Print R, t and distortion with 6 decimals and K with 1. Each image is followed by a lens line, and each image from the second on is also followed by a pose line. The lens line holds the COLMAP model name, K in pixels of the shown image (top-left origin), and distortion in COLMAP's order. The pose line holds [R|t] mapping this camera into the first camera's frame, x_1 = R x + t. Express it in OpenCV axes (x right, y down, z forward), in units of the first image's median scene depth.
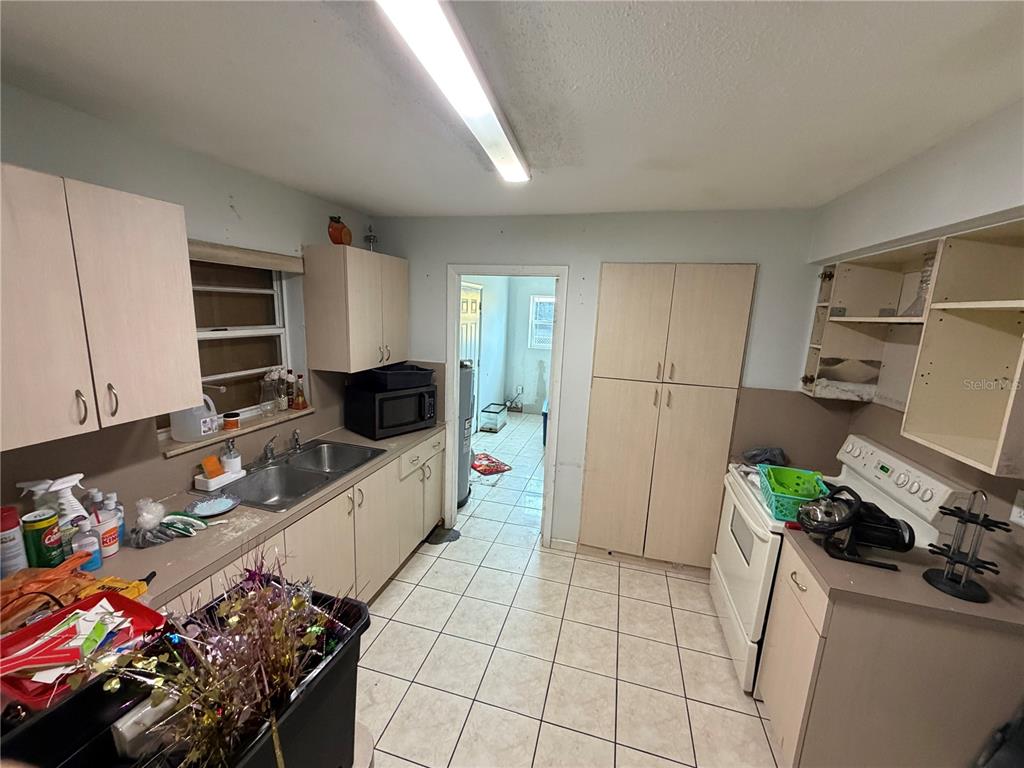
lens RADIAL K [[405.5, 0, 508.4], [0, 405.5, 384.4], [0, 0, 1]] dist [0.000073, 0.000085]
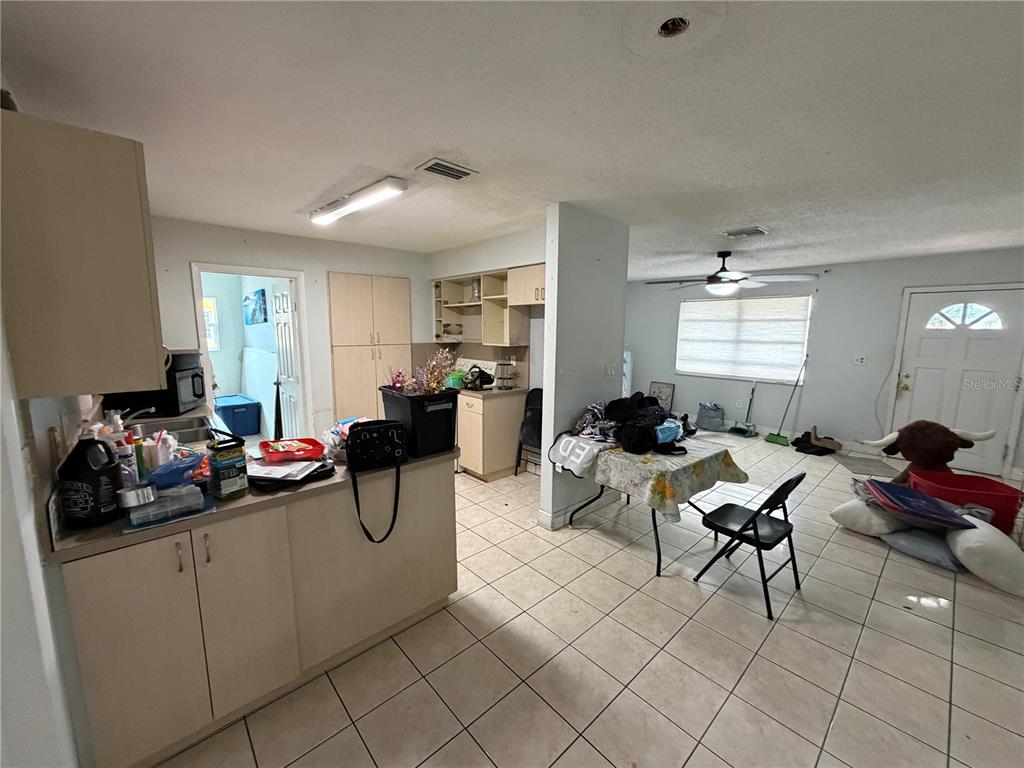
lens RADIAL K [[405.5, 0, 508.4], [0, 405.5, 384.4], [0, 0, 1]] dist [0.000073, 0.000085]
pose [[0.536191, -0.156959, 0.829375, -0.793541], [0.174115, 0.981995, 0.073277, 0.137439], [-0.825944, 0.105116, 0.553866, -0.401390]]
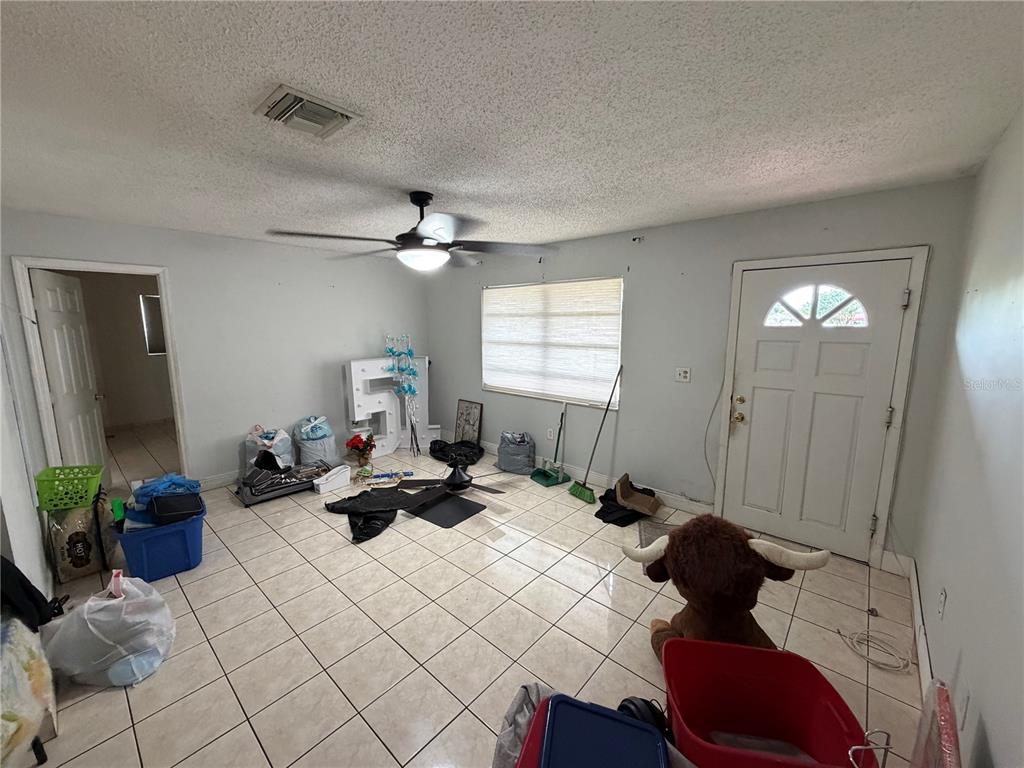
lens RADIAL K [[405.5, 0, 508.4], [0, 405.5, 384.4], [0, 0, 1]] dist [0.000073, 0.000085]
pose [[0.438403, -0.182689, 0.880016, 0.439793], [0.189702, 0.975874, 0.108084, 0.254100], [-0.878531, 0.119557, 0.462482, -0.857701]]
